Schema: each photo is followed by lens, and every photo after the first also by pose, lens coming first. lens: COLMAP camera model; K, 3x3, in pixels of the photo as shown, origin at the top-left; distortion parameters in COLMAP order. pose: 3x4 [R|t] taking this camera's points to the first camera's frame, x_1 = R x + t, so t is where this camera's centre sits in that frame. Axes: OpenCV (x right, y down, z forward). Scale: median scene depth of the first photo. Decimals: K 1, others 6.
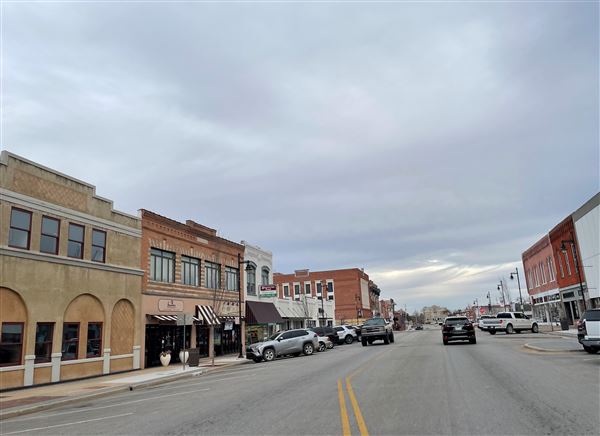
lens RADIAL K [[504.4, 0, 301.1], [0, 504.4, 215.5], [0, 0, 1]] dist [0.031195, -0.005653]
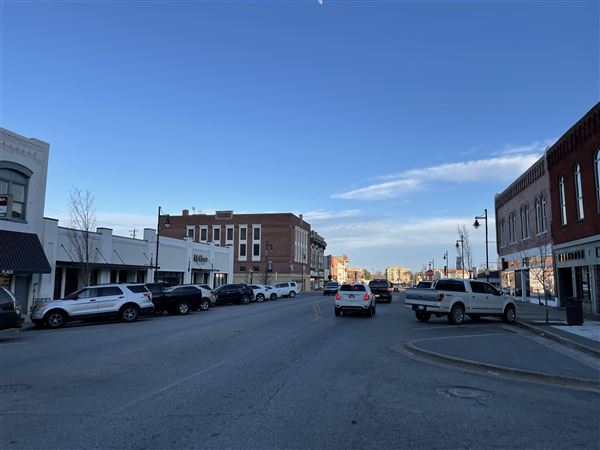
lens RADIAL K [[450.5, 0, 299.1], [0, 450.5, 226.1], [0, 0, 1]] dist [0.058403, -0.037285]
pose [[0.997580, 0.068518, 0.011839, 0.175134], [-0.069365, 0.992475, 0.100905, 0.076112], [-0.004836, -0.101482, 0.994826, 0.407635]]
